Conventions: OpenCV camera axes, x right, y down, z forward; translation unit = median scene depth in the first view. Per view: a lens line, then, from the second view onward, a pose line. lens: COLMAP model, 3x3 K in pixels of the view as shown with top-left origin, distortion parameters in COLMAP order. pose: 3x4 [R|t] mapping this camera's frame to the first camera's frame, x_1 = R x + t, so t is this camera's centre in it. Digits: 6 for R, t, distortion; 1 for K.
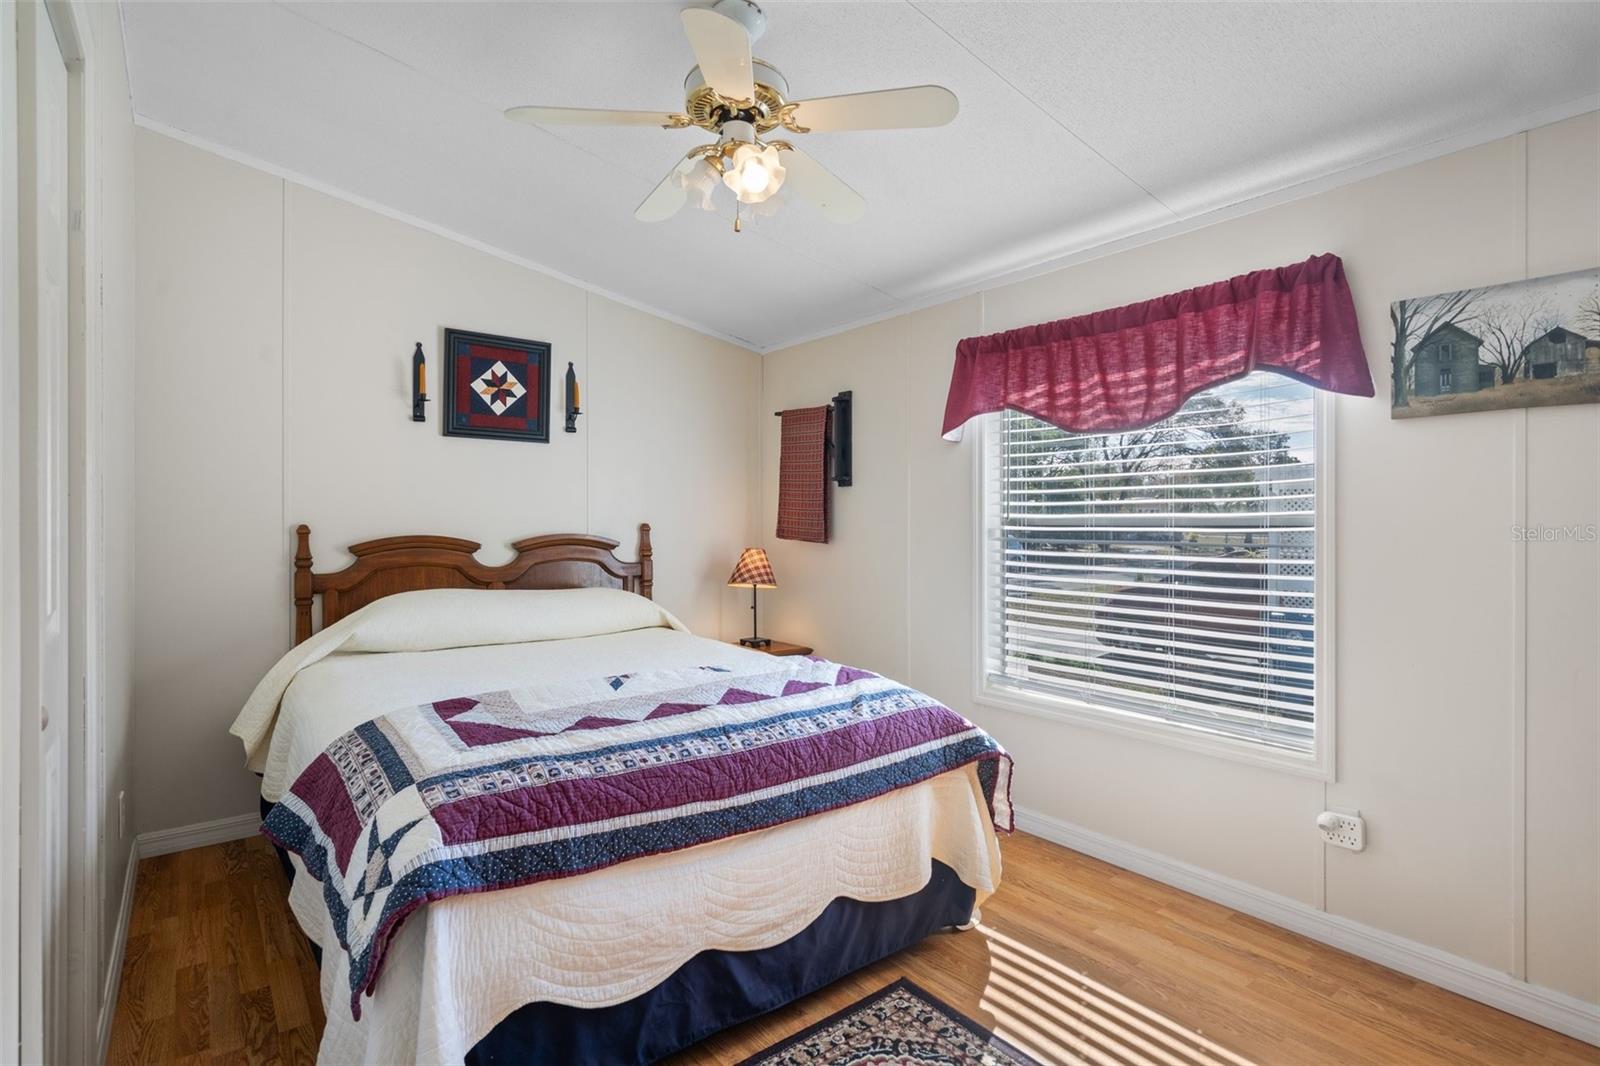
lens RADIAL K [[777.8, 0, 774.4], [0, 777.8, 518.6], [0, 0, 1]] dist [0.004138, 0.000243]
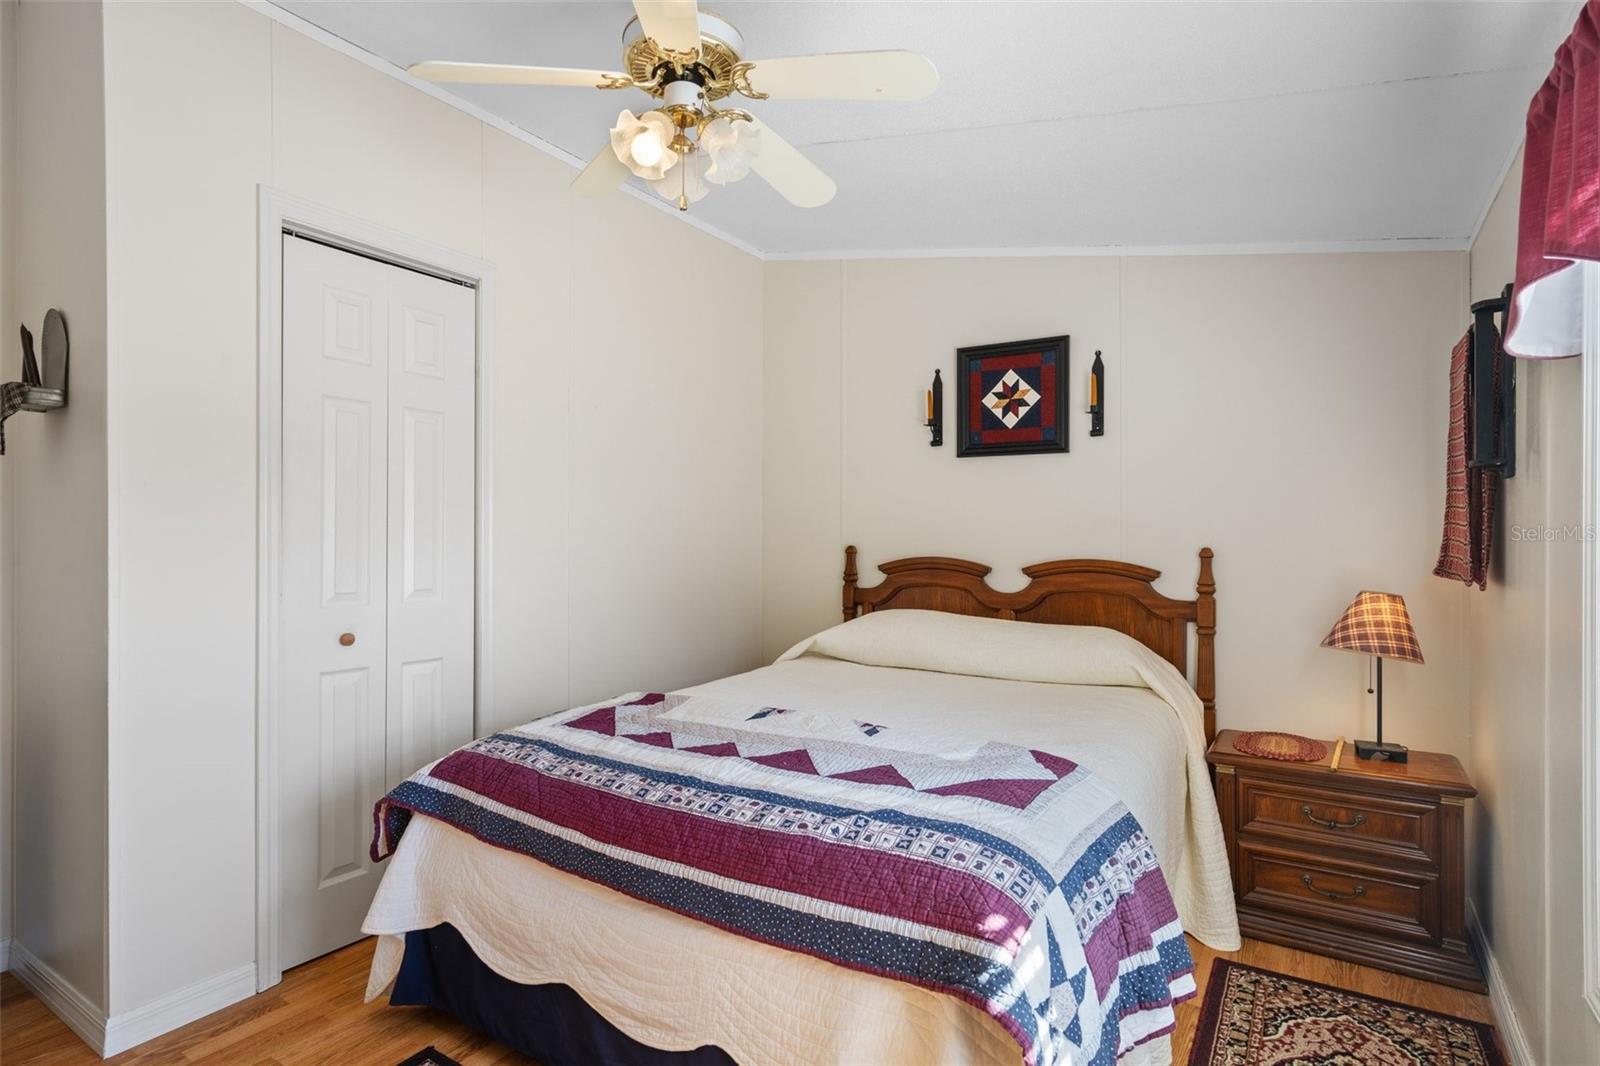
lens RADIAL K [[805.8, 0, 790.4], [0, 805.8, 534.8], [0, 0, 1]] dist [0.001594, 0.000401]
pose [[0.358057, -0.004442, -0.933689, 0.447434], [-0.004440, 0.999969, -0.006460, -0.000003], [0.933689, 0.006459, 0.358027, 0.423074]]
